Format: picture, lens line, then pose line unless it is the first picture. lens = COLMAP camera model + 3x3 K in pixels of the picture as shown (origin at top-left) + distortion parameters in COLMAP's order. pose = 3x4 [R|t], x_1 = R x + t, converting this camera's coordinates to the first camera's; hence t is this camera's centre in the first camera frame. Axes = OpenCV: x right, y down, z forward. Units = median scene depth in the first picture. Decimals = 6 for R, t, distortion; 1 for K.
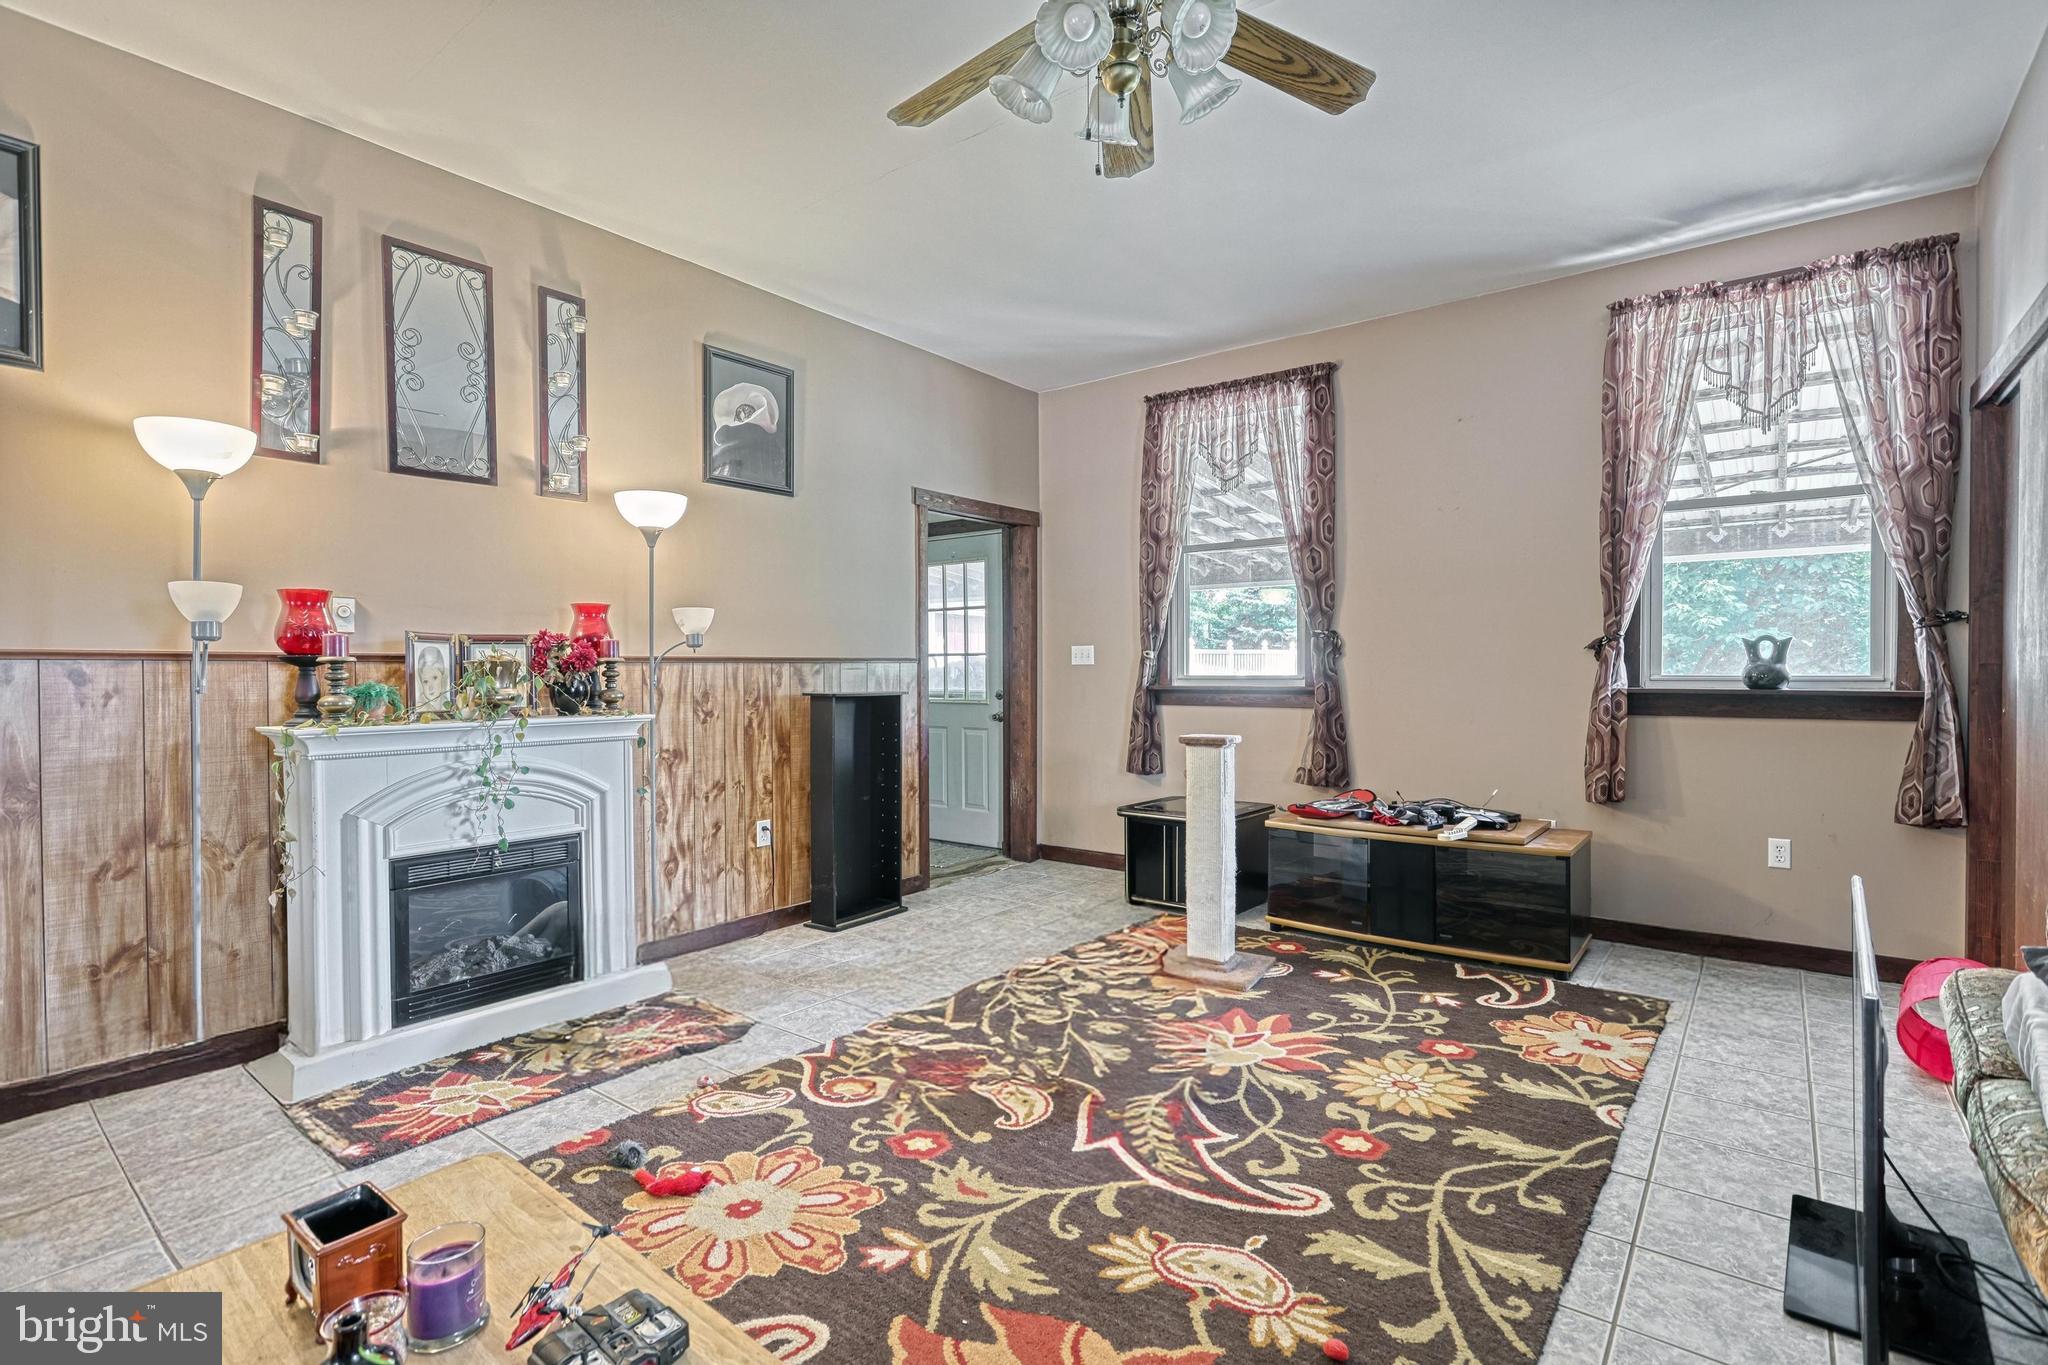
lens RADIAL K [[966.4, 0, 1026.5], [0, 966.4, 682.1], [0, 0, 1]] dist [-0.003808, -0.000191]
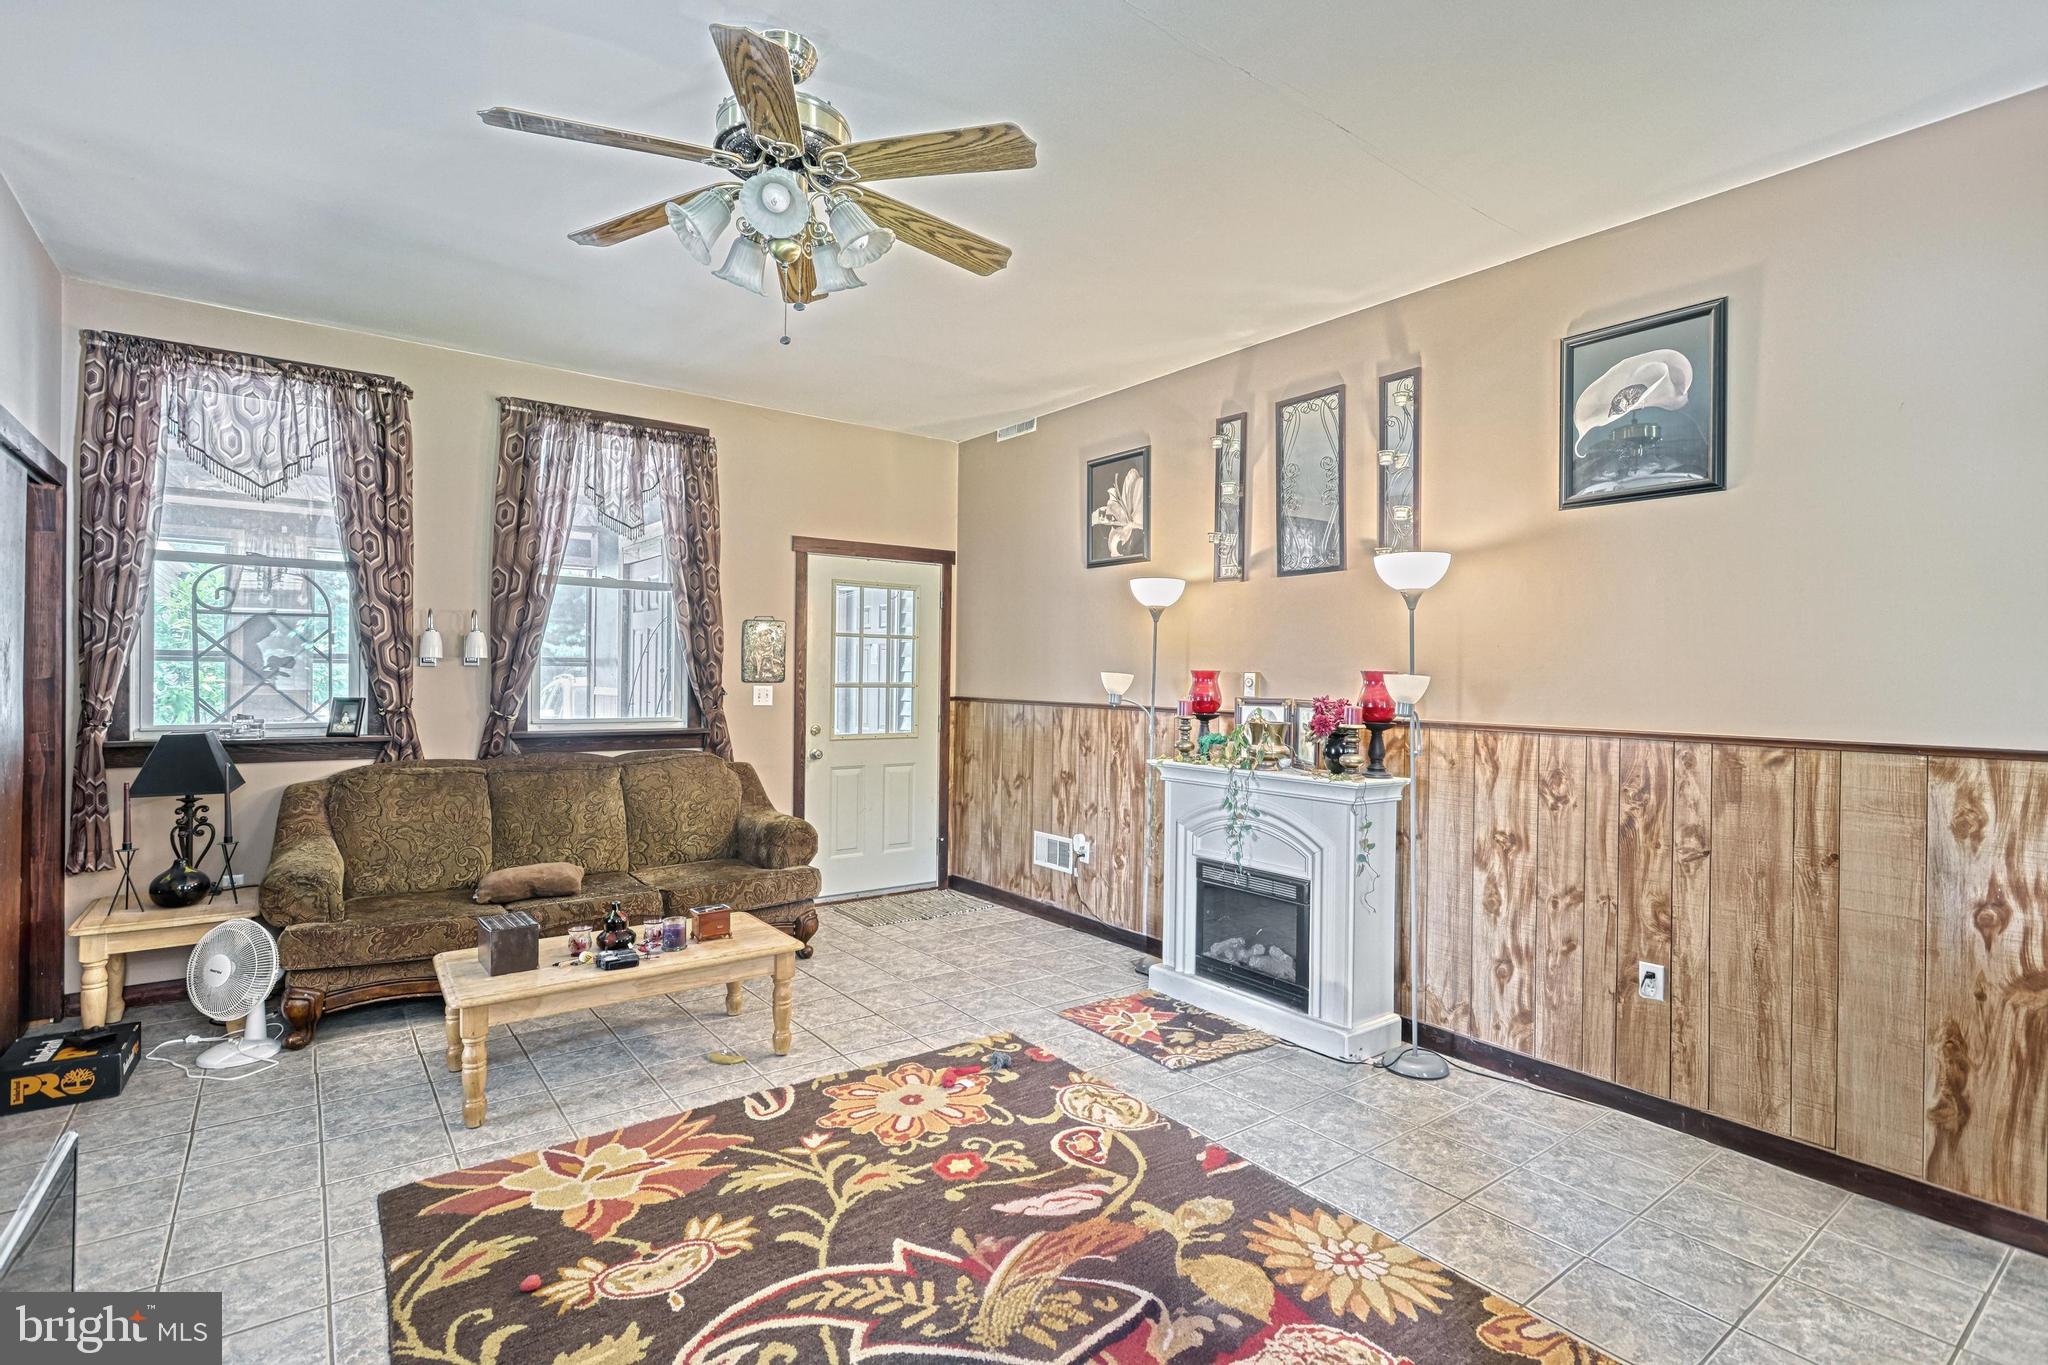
lens RADIAL K [[966.4, 0, 1021.8], [0, 966.4, 674.4], [0, 0, 1]] dist [-0.003808, -0.000191]
pose [[-0.264267, 0.002381, -0.964447, 0.651545], [-0.024717, 0.999652, 0.009241, -0.077613], [0.964133, 0.026280, -0.264116, 0.910062]]
